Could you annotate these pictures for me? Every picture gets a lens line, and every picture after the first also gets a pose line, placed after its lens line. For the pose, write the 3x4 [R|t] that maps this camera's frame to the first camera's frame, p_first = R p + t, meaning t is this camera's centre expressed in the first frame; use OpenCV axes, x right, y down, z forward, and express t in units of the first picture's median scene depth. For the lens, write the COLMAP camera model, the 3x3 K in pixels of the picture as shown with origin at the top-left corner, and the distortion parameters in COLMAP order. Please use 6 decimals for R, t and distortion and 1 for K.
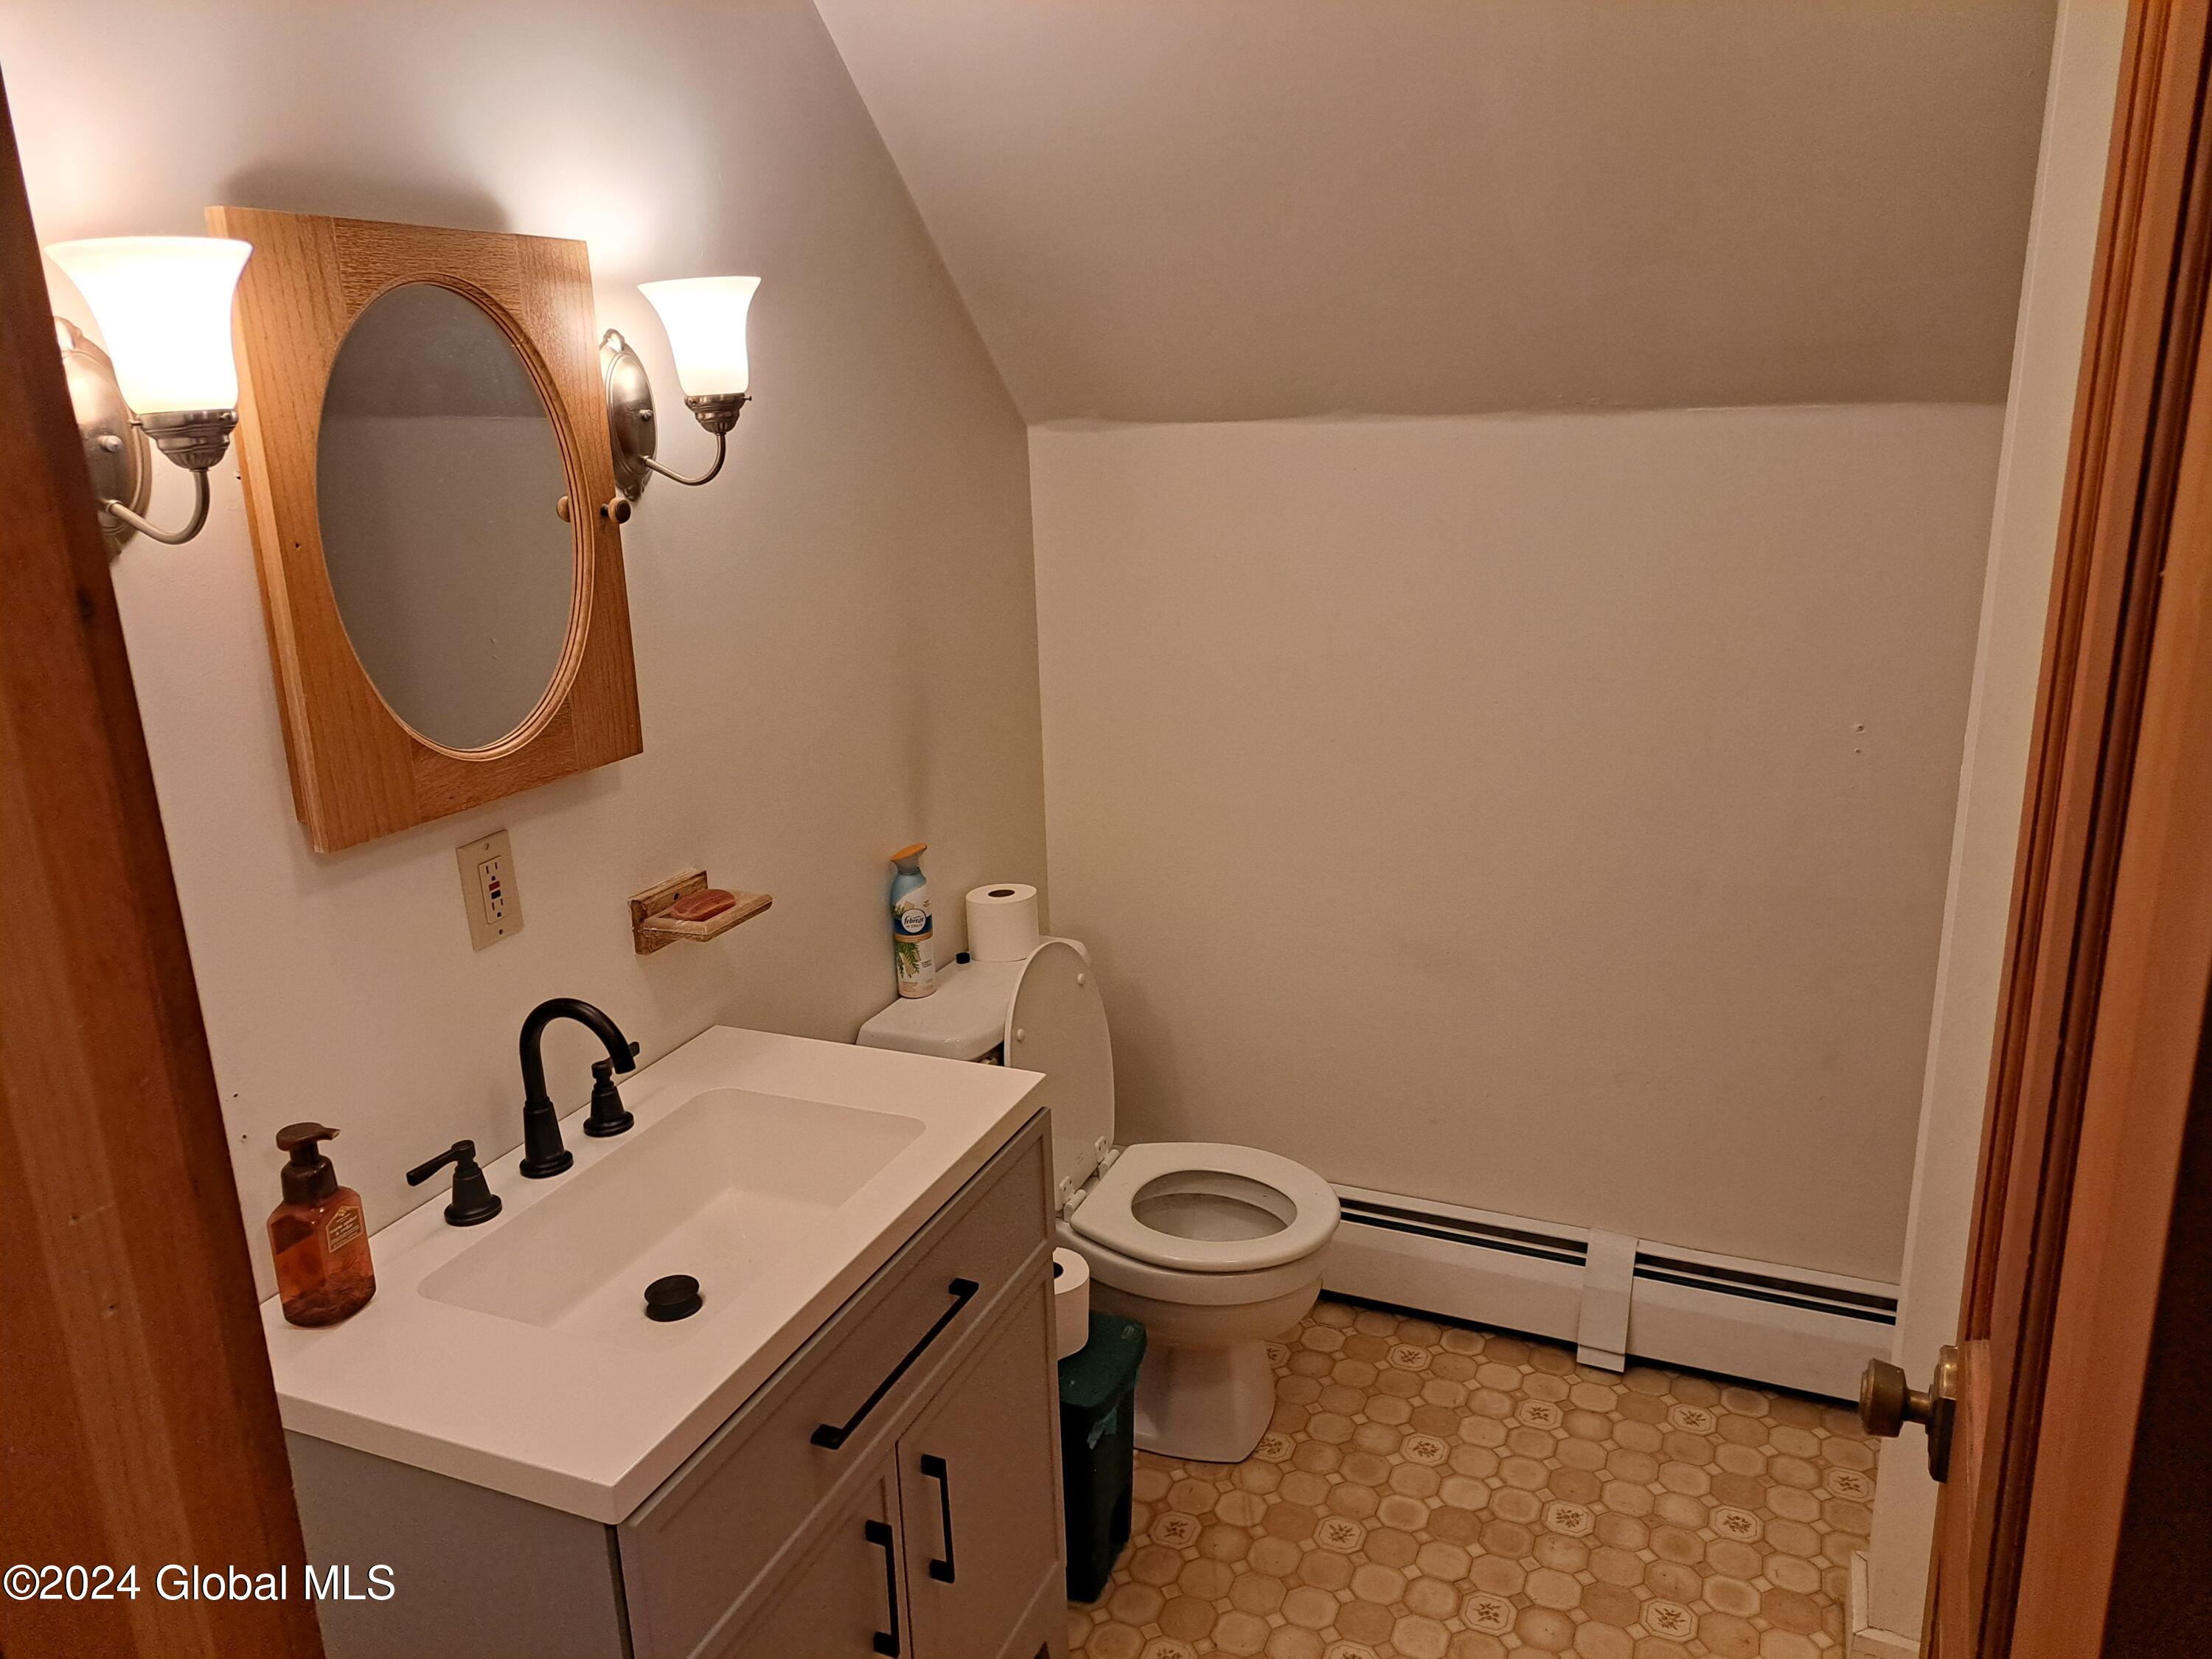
lens RADIAL K [[1582.0, 0, 1170.4], [0, 1582.0, 814.5], [0, 0, 1]] dist [0.048925, -0.036246]
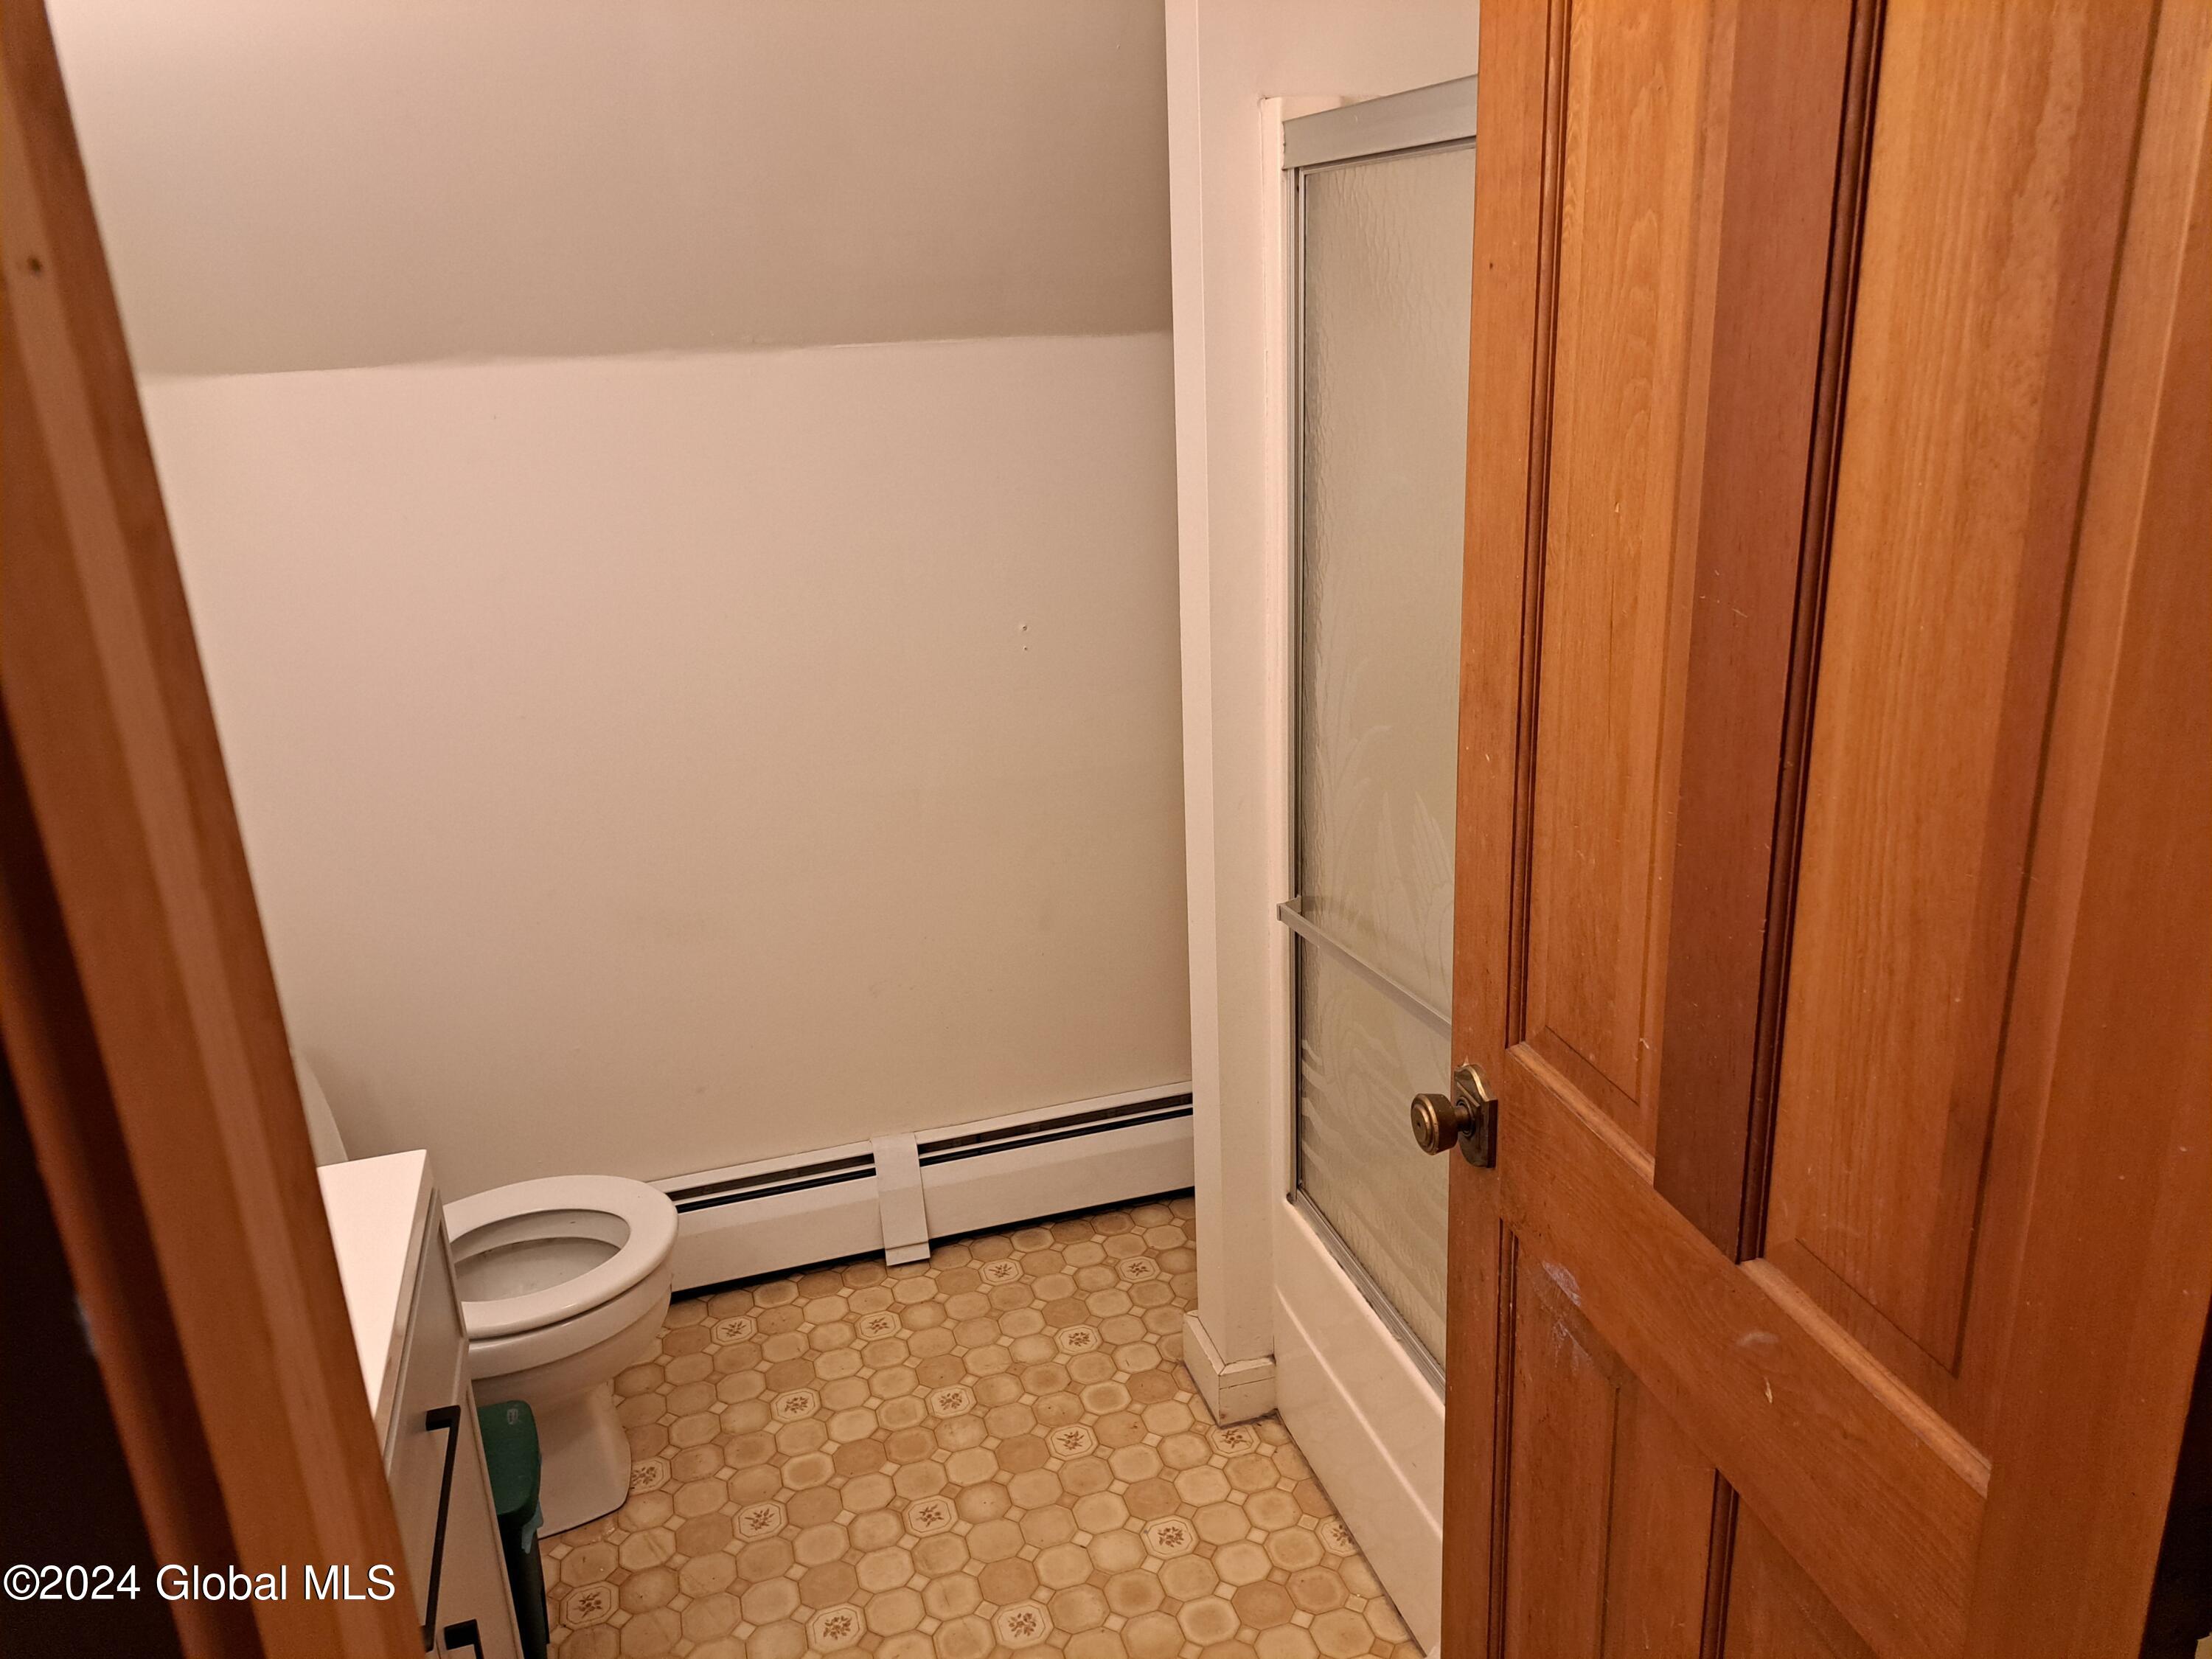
lens RADIAL K [[1582.0, 0, 1106.7], [0, 1582.0, 820.7], [0, 0, 1]] dist [0.048925, -0.036246]
pose [[0.784793, -0.220428, 0.579233, -0.189674], [0.200484, 0.974654, 0.099273, -0.015039], [-0.586435, 0.038218, 0.809094, 0.076645]]
